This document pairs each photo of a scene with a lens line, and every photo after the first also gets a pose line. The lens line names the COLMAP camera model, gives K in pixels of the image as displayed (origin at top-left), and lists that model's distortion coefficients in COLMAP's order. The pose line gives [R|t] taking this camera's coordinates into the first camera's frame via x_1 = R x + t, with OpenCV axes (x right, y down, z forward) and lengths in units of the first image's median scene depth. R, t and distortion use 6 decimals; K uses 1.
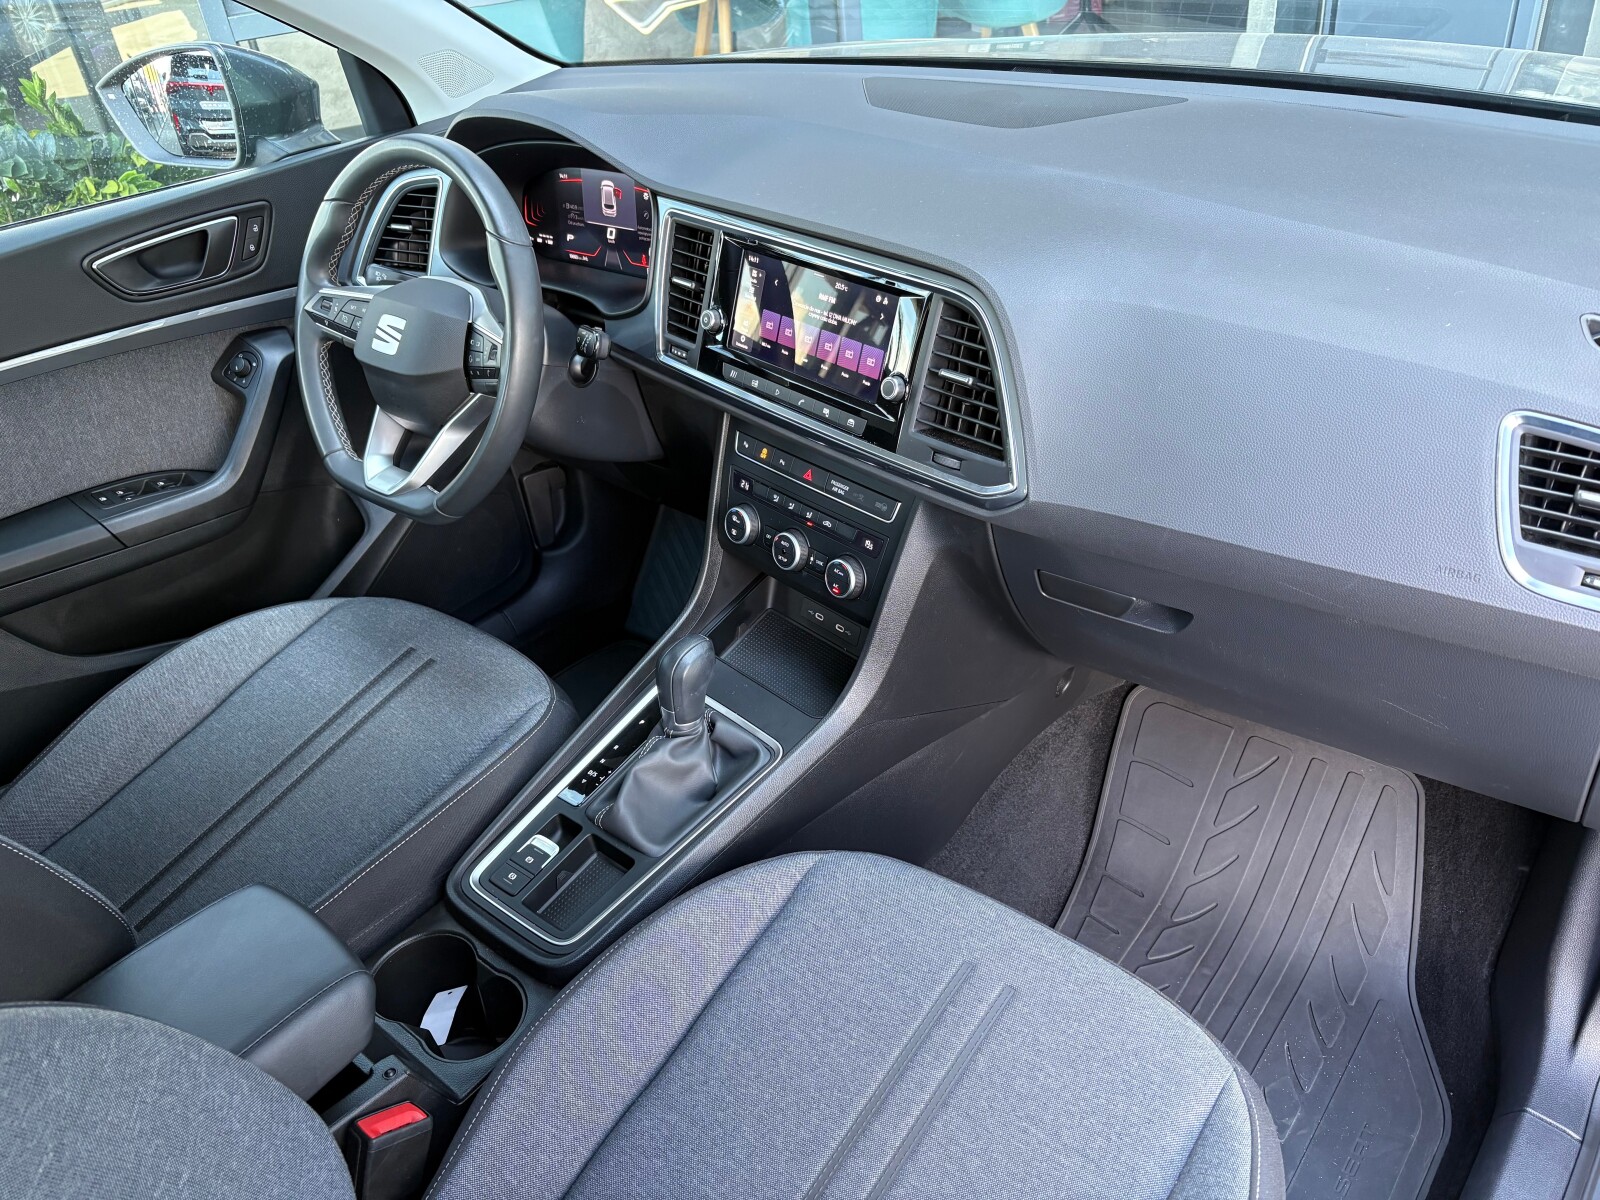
lens RADIAL K [[1214.5, 0, 802.3], [0, 1214.5, 619.8], [0, 0, 1]] dist [0.064590, -0.076036]
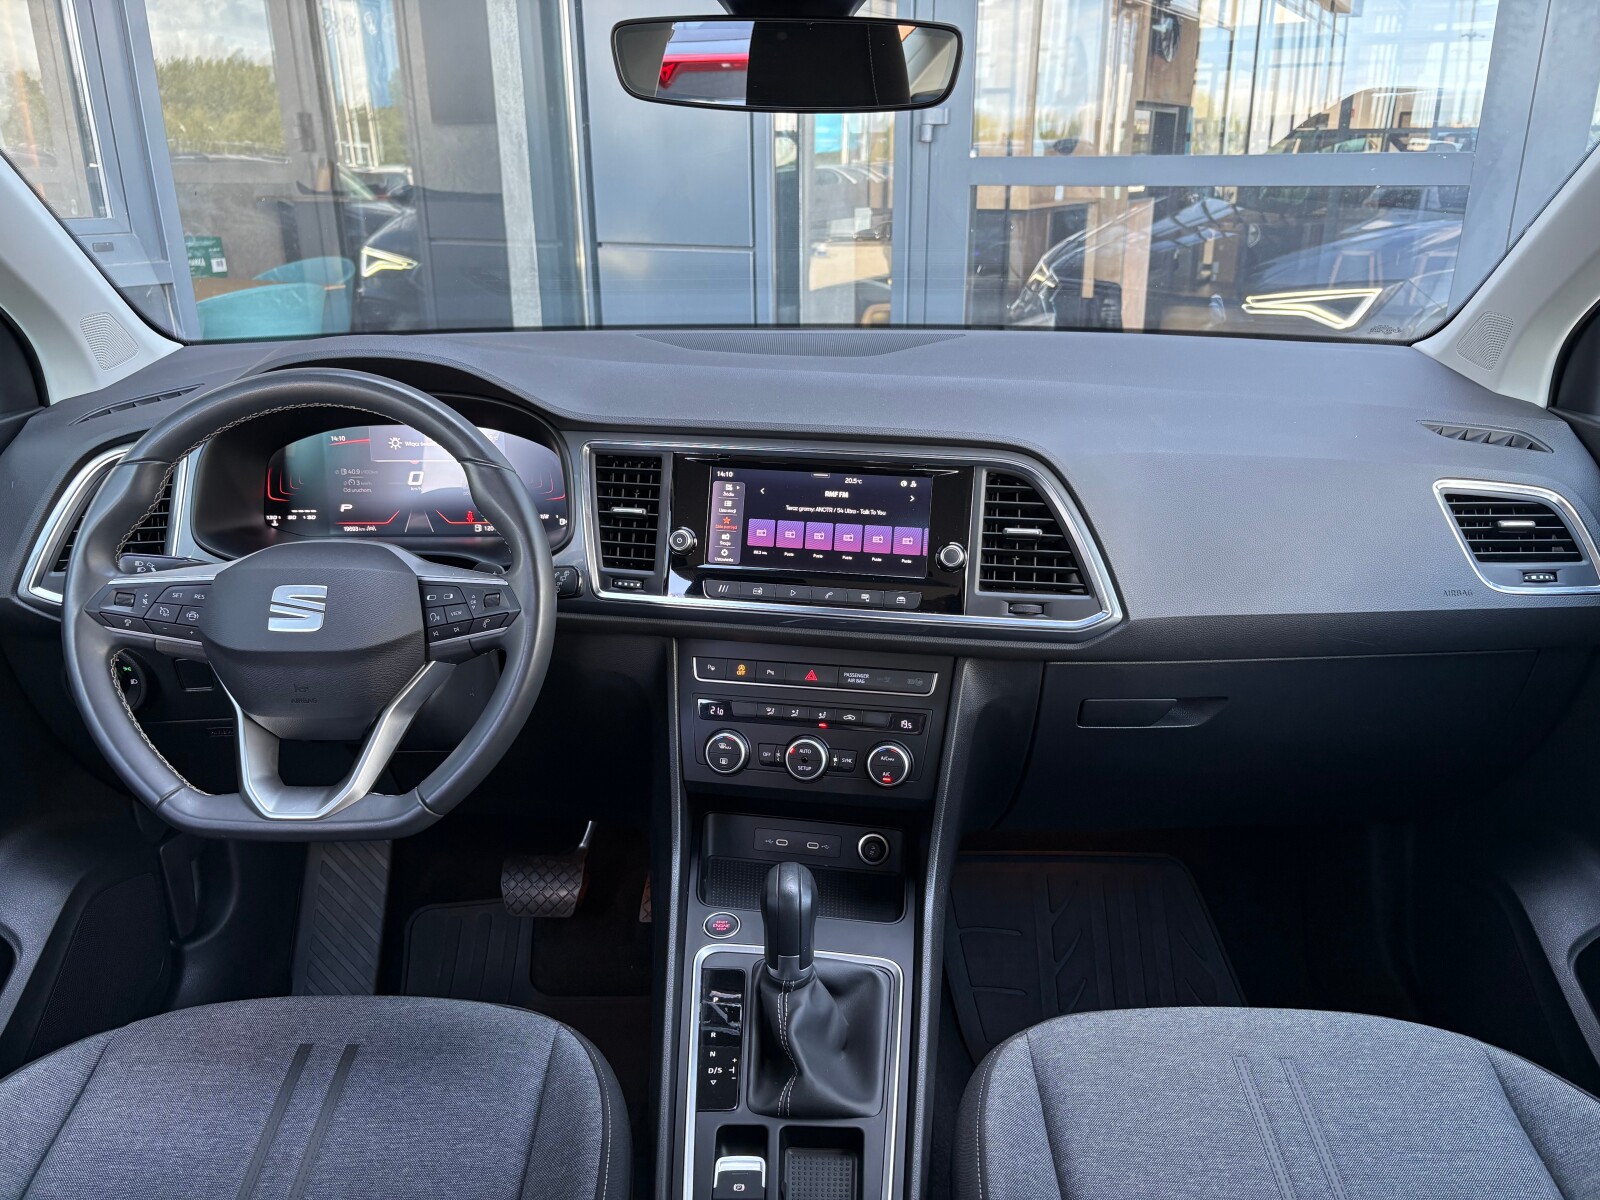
lens RADIAL K [[1230.9, 0, 800.0], [0, 1230.9, 600.0], [0, 0, 1]] dist [0.066643, -0.075559]
pose [[0.769991, -0.122591, 0.626167, -0.594784], [0.302006, 0.934501, -0.188417, 0.007203], [-0.562055, 0.334185, 0.756581, 0.227533]]
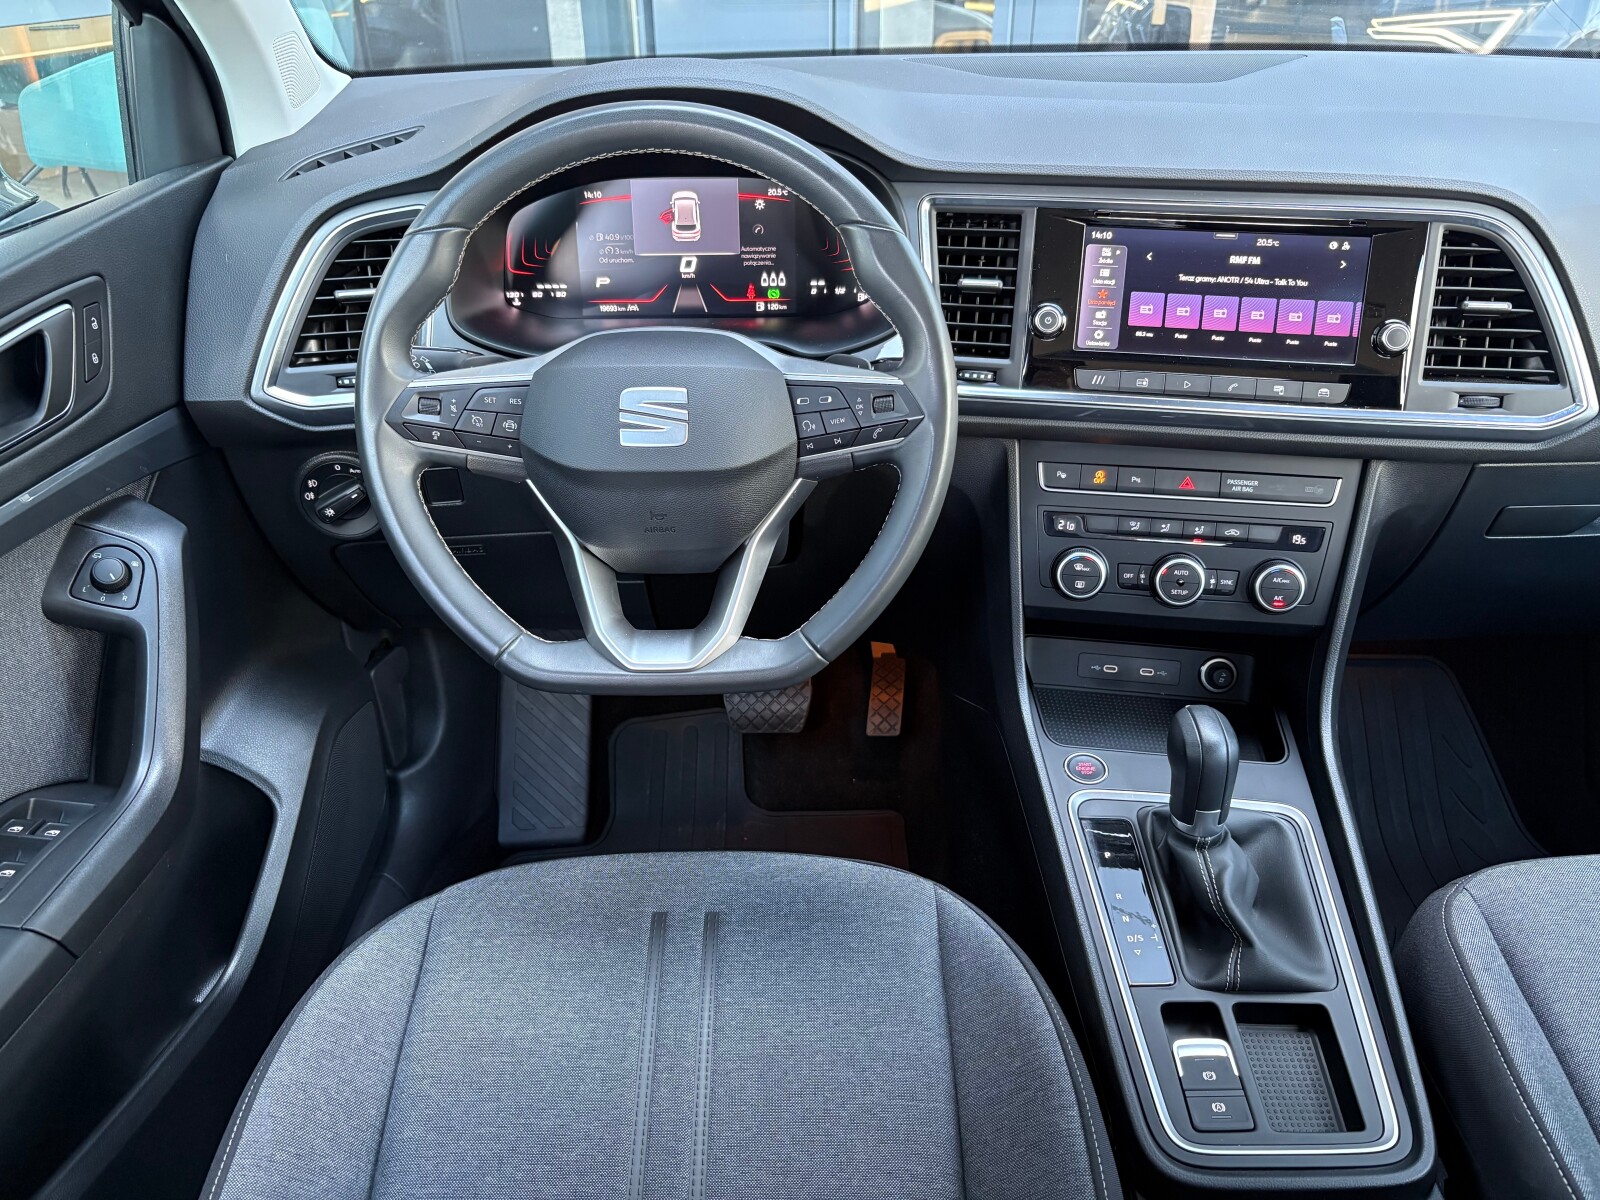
lens RADIAL K [[1229.1, 0, 800.4], [0, 1229.1, 606.8], [0, 0, 1]] dist [0.049844, -0.080570]
pose [[0.757011, -0.252187, 0.602773, -0.695579], [0.314176, 0.949361, 0.002624, -0.120422], [-0.572911, 0.187391, 0.797908, 0.481405]]
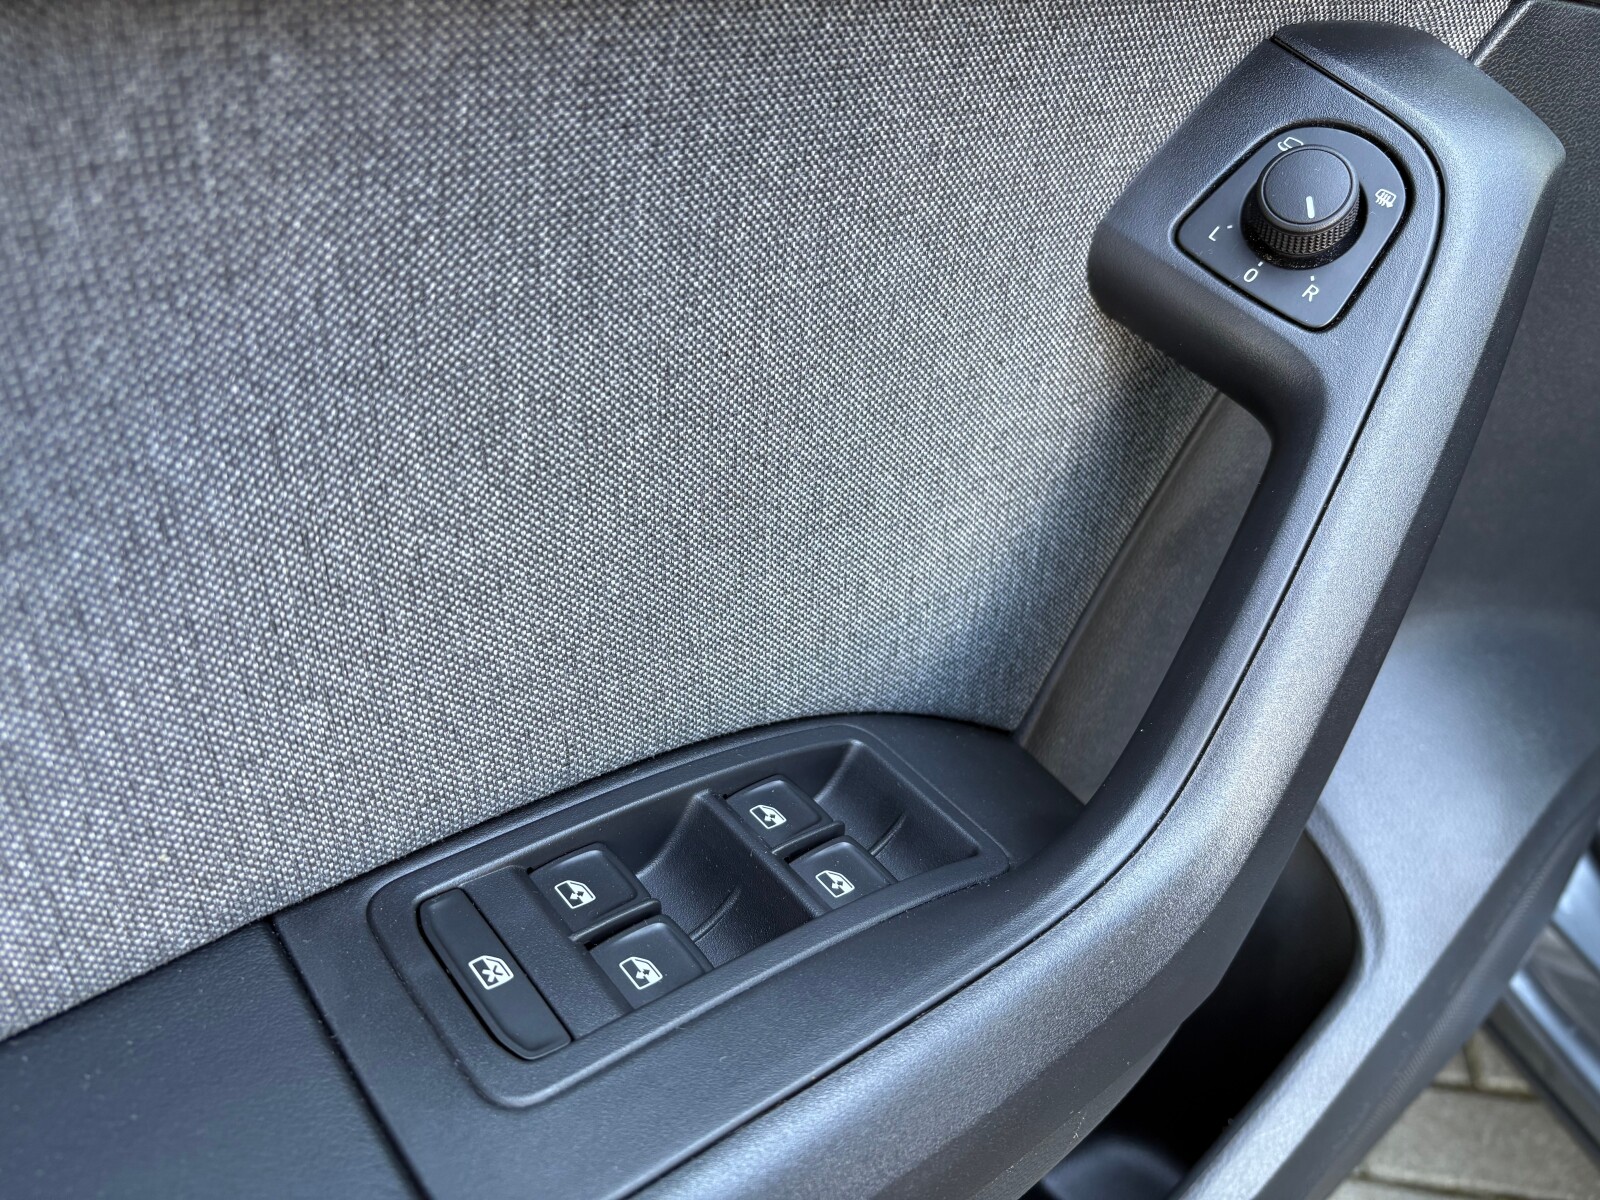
lens RADIAL K [[1229.1, 0, 800.4], [0, 1229.1, 606.8], [0, 0, 1]] dist [0.049844, -0.080570]
pose [[0.983449, 0.125330, -0.130842, -0.616983], [-0.127765, 0.991750, -0.010348, -0.172305], [0.128465, 0.026894, 0.991349, 1.019286]]
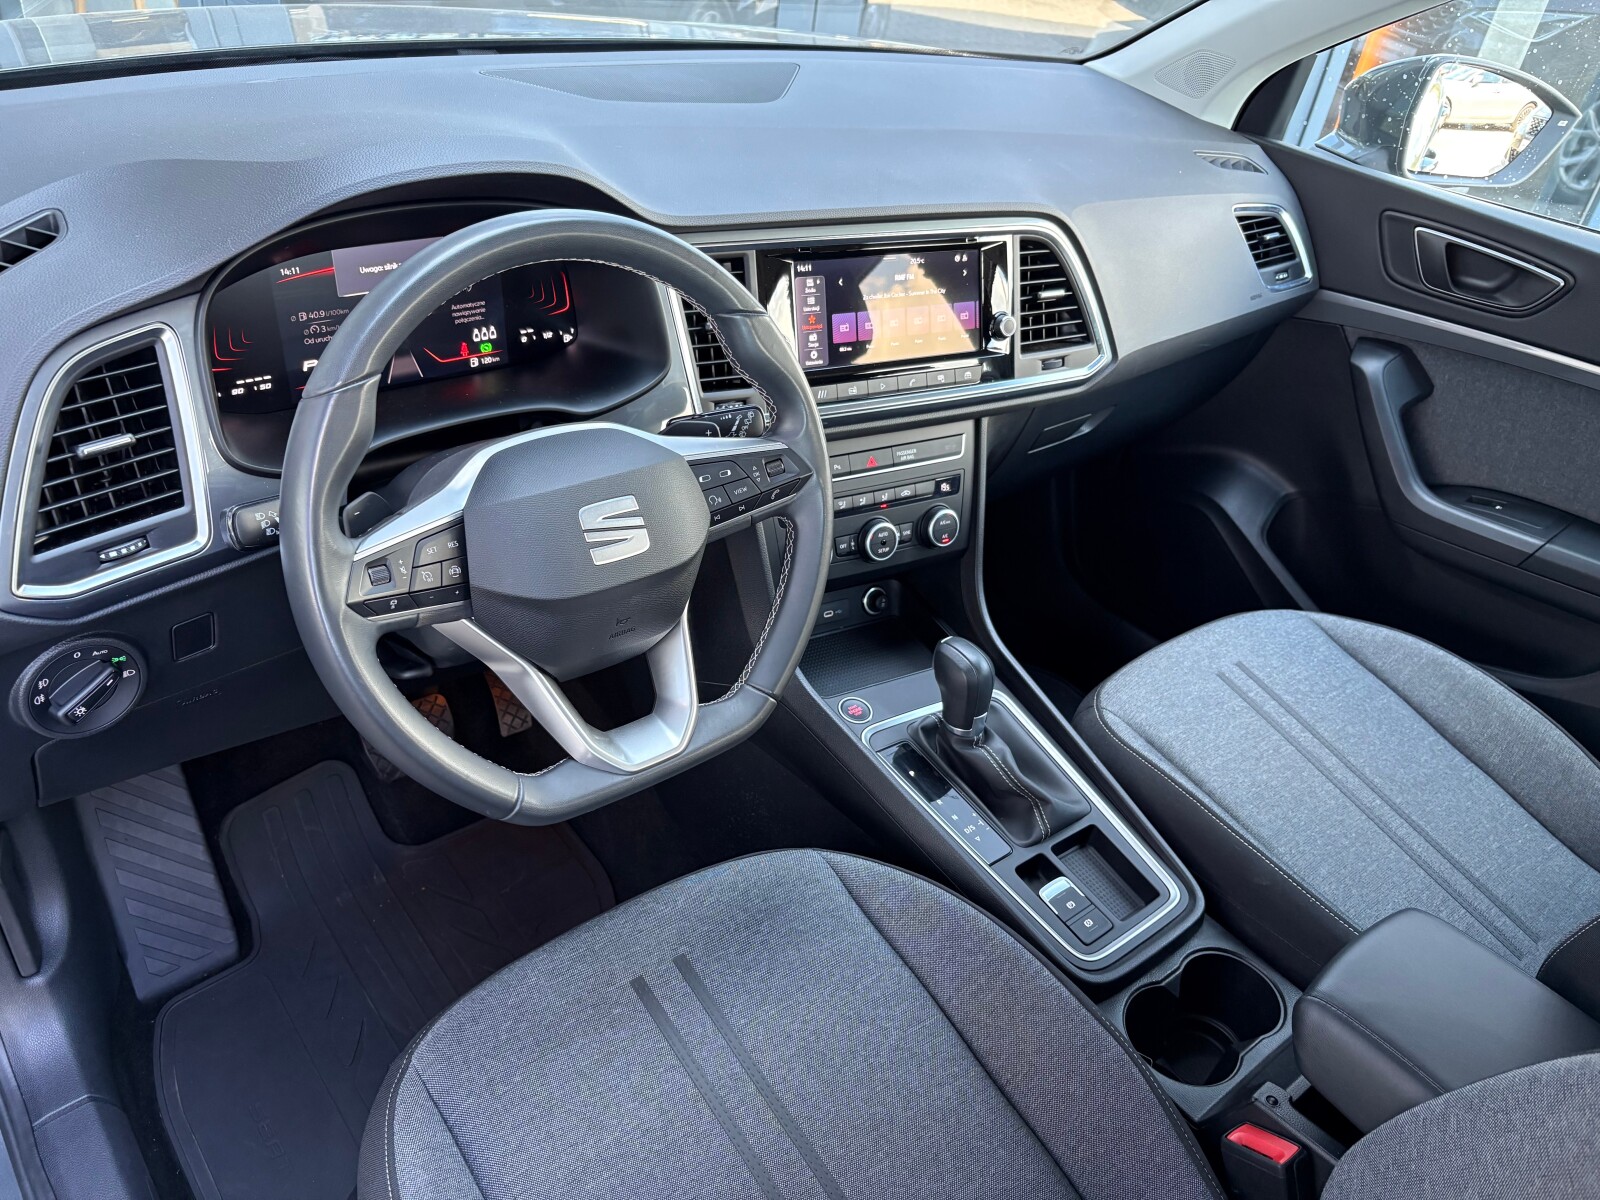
lens RADIAL K [[1227.4, 0, 798.1], [0, 1227.4, 610.8], [0, 0, 1]] dist [0.059104, -0.127006]
pose [[0.165326, -0.459393, 0.872711, -0.907596], [0.437562, 0.827196, 0.352543, -0.386071], [-0.883859, 0.323581, 0.337770, 0.728784]]
